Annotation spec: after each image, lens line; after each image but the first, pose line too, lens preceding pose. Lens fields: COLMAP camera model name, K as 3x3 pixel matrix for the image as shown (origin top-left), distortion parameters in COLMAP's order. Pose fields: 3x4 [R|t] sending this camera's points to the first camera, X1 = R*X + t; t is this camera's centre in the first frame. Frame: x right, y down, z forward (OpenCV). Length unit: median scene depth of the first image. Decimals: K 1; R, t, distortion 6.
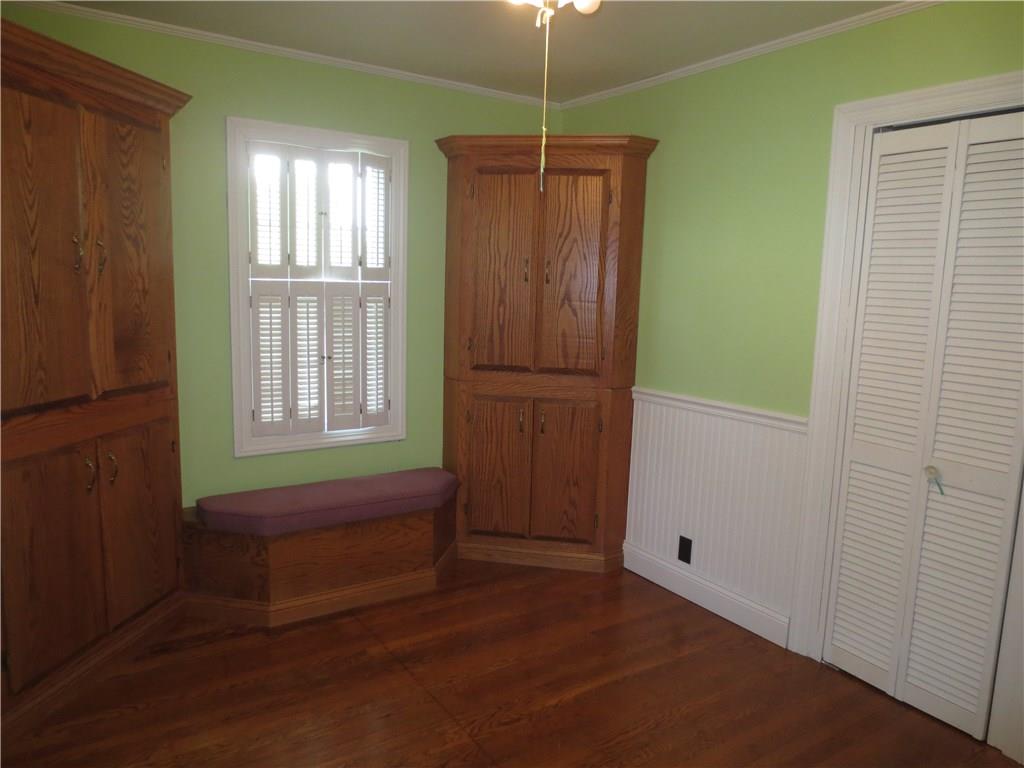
lens RADIAL K [[714.2, 0, 512.0], [0, 714.2, 384.0], [0, 0, 1]] dist [-0.049352, 0.031271]
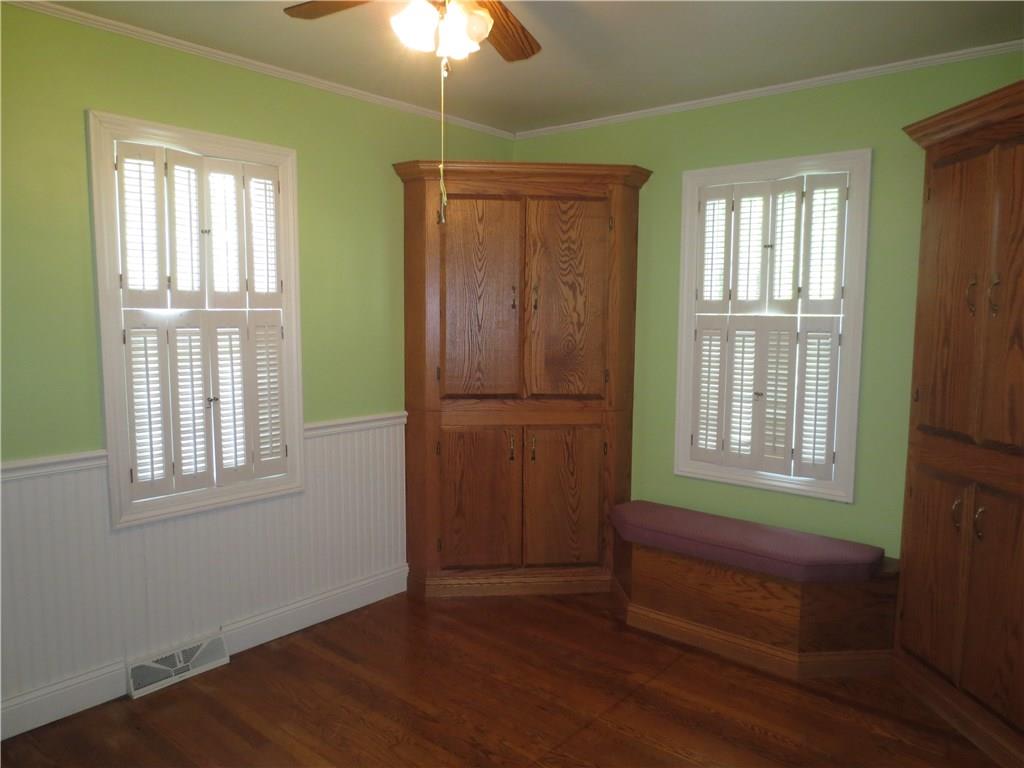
lens RADIAL K [[714.2, 0, 512.0], [0, 714.2, 384.0], [0, 0, 1]] dist [-0.049352, 0.031271]
pose [[0.273695, 0.072239, -0.959100, 0.588751], [-0.134339, 0.990272, 0.036251, -0.041927], [0.952389, 0.118923, 0.280737, 0.422219]]
